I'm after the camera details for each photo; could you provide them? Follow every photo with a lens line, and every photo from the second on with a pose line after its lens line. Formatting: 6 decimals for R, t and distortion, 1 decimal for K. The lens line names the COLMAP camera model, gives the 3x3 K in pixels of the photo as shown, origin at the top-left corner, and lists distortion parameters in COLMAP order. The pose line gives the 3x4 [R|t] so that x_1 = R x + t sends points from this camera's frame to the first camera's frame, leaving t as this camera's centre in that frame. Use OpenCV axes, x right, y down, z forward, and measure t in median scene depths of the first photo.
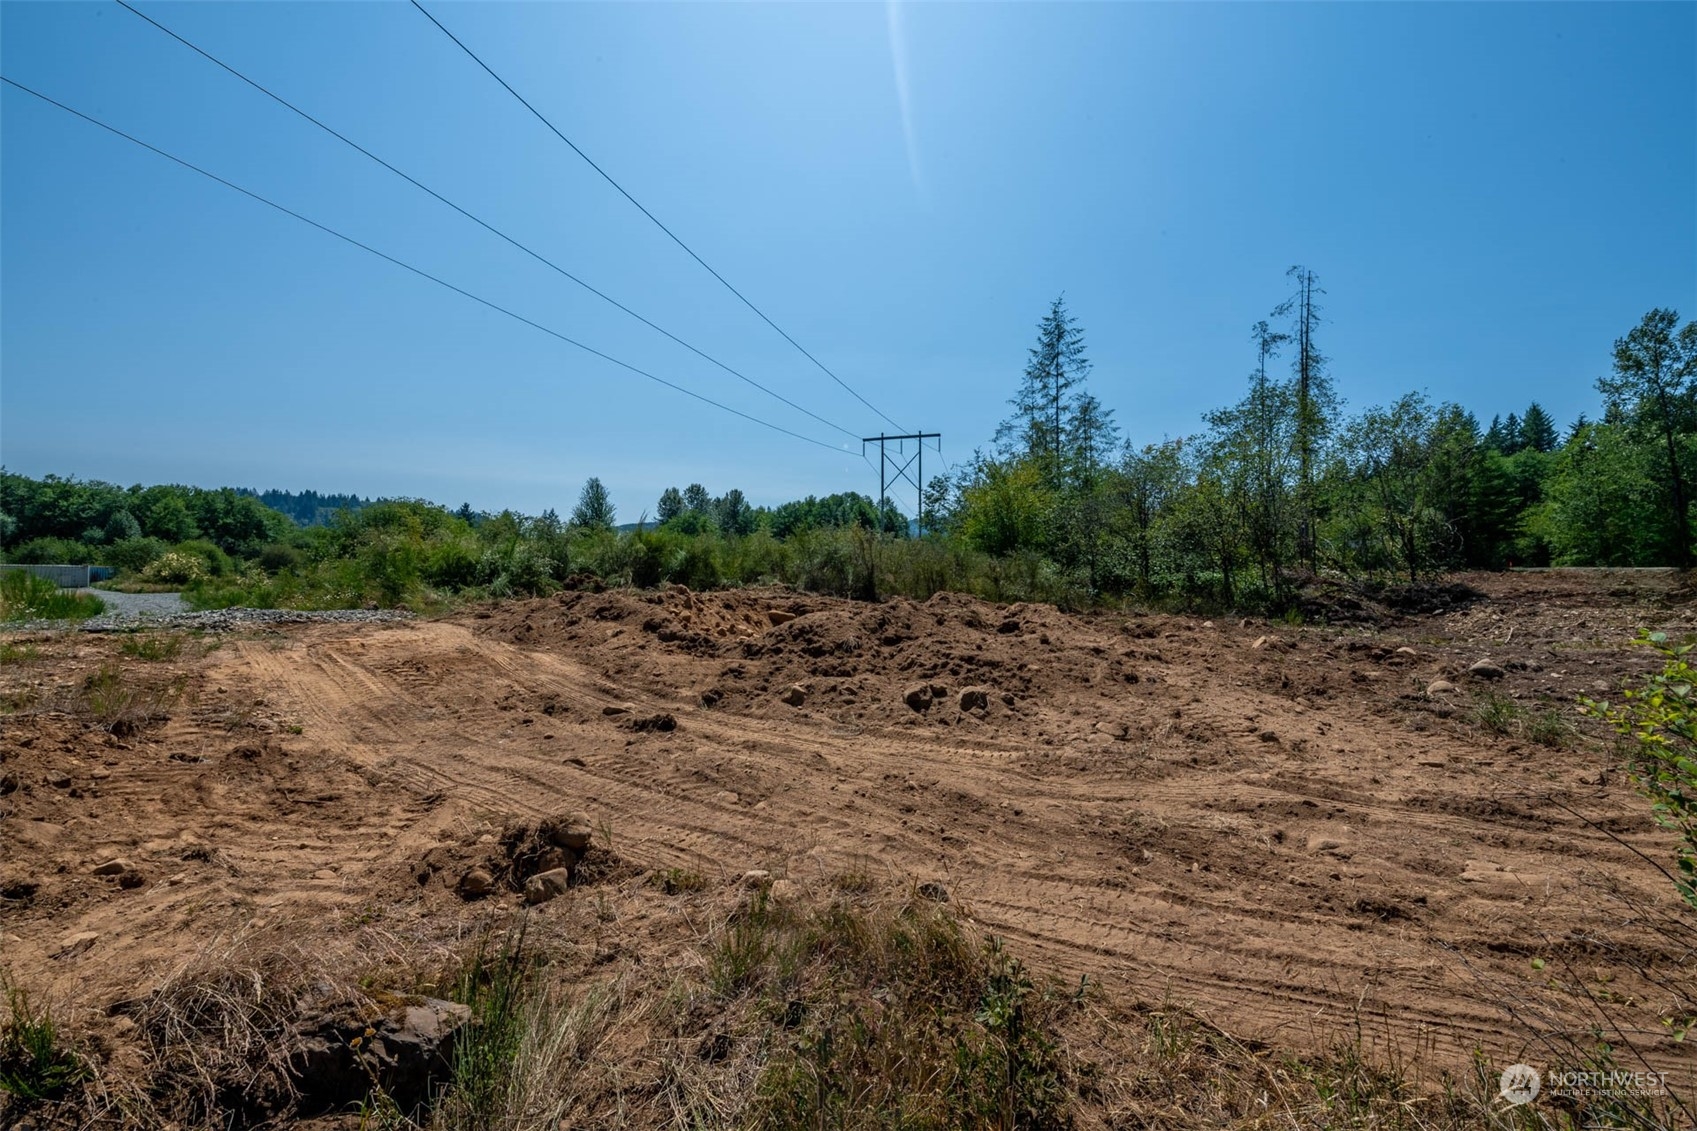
lens RADIAL K [[660.6, 0, 846.6], [0, 660.6, 570.7], [0, 0, 1]] dist [-0.008810, -0.000791]
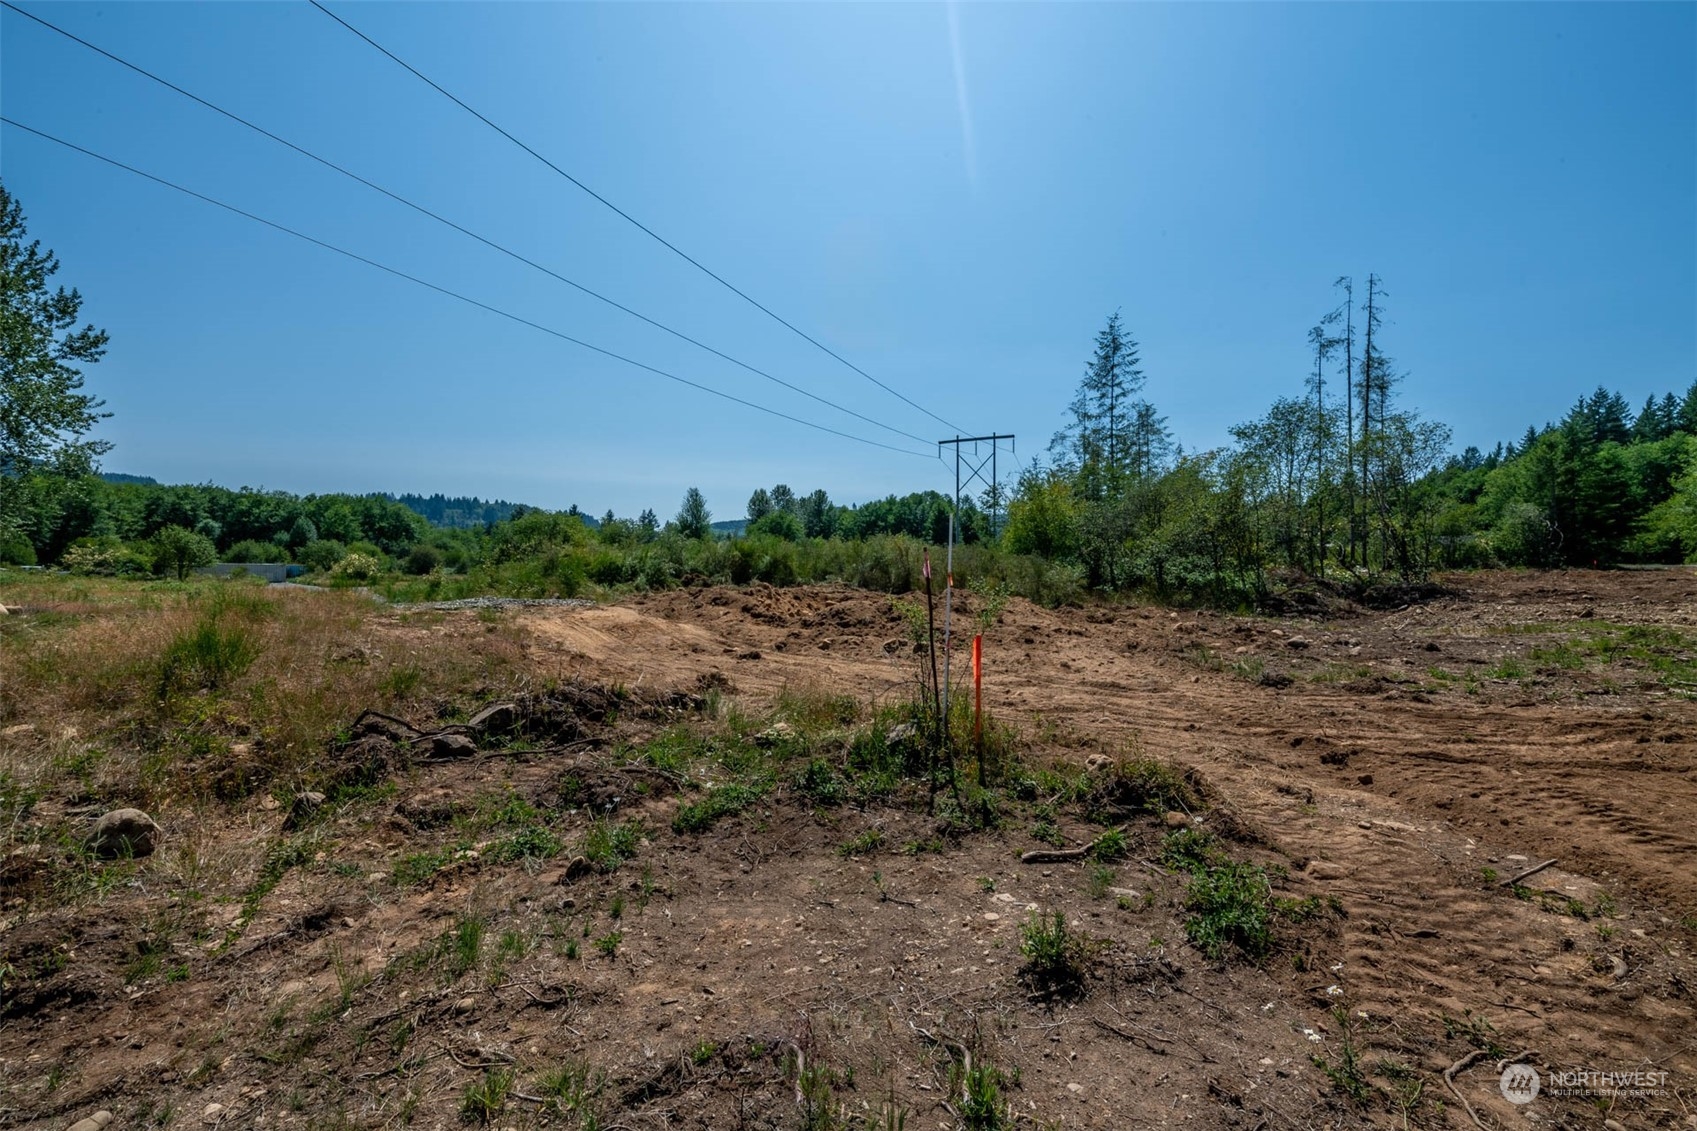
lens RADIAL K [[660.6, 0, 850.0], [0, 660.6, 567.8], [0, 0, 1]] dist [-0.008810, -0.000791]
pose [[0.992308, -0.000017, -0.123793, 0.029636], [0.000201, 0.999999, 0.001472, -0.003592], [0.123793, -0.001485, 0.992307, -0.109340]]
